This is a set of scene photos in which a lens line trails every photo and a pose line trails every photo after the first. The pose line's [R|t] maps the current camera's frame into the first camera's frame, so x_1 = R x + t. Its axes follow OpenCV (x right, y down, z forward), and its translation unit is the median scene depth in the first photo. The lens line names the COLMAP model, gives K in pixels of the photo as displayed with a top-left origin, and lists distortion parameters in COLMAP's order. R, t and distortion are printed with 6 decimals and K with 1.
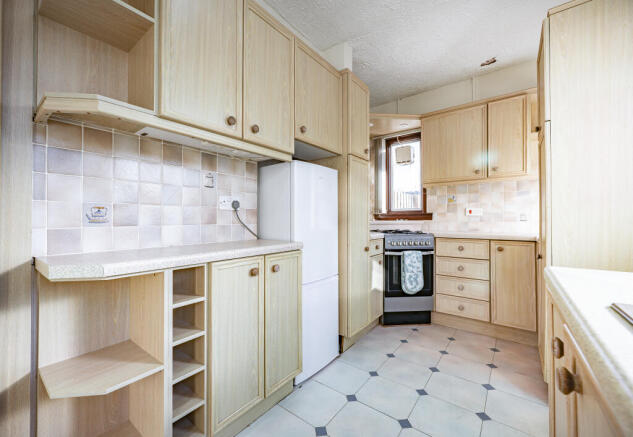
lens RADIAL K [[261.0, 0, 304.4], [0, 261.0, 210.0], [0, 0, 1]] dist [-0.000475, -0.000013]
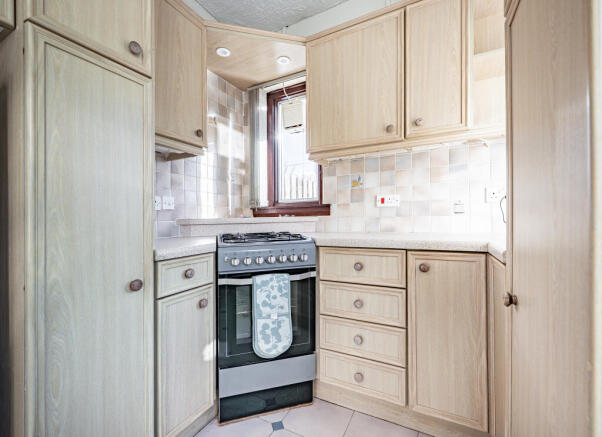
lens RADIAL K [[263.1, 0, 300.2], [0, 263.1, 214.4], [0, 0, 1]] dist [-0.000517, -0.000051]
pose [[0.981962, -0.013807, 0.188573, 0.367717], [0.010113, 0.999738, 0.020539, 0.028114], [-0.188807, -0.018261, 0.981844, 0.477730]]
